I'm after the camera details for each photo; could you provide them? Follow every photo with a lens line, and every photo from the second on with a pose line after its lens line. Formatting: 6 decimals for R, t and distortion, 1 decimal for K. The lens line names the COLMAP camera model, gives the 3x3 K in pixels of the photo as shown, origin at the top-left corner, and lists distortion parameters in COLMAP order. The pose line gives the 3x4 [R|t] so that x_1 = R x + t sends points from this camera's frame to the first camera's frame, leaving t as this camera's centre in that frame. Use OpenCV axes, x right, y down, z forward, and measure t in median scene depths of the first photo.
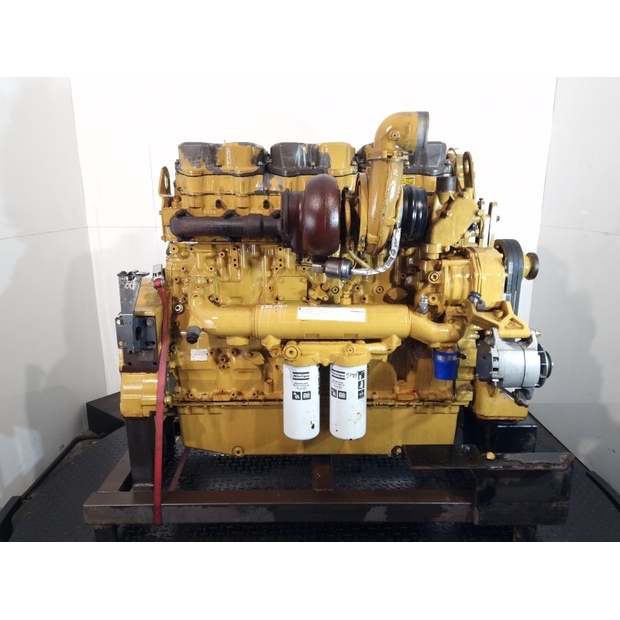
lens RADIAL K [[460.3, 0, 310.0], [0, 460.3, 310.0], [0, 0, 1]] dist [0.047758, -0.000447]
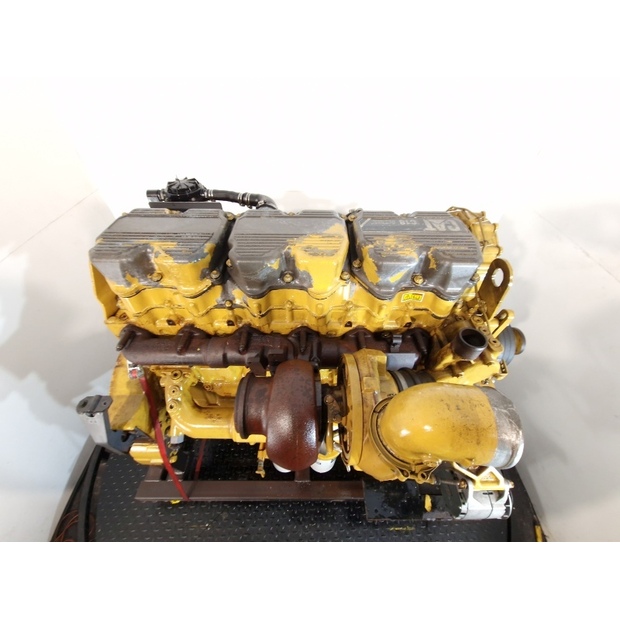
lens RADIAL K [[258.3, 0, 310.0], [0, 258.3, 310.0], [0, 0, 1]] dist [0.000294, 0.000021]
pose [[0.999889, 0.012789, 0.007590, 0.039287], [-0.014861, 0.839826, 0.542652, -0.507116], [0.000566, -0.542705, 0.839923, 0.657070]]
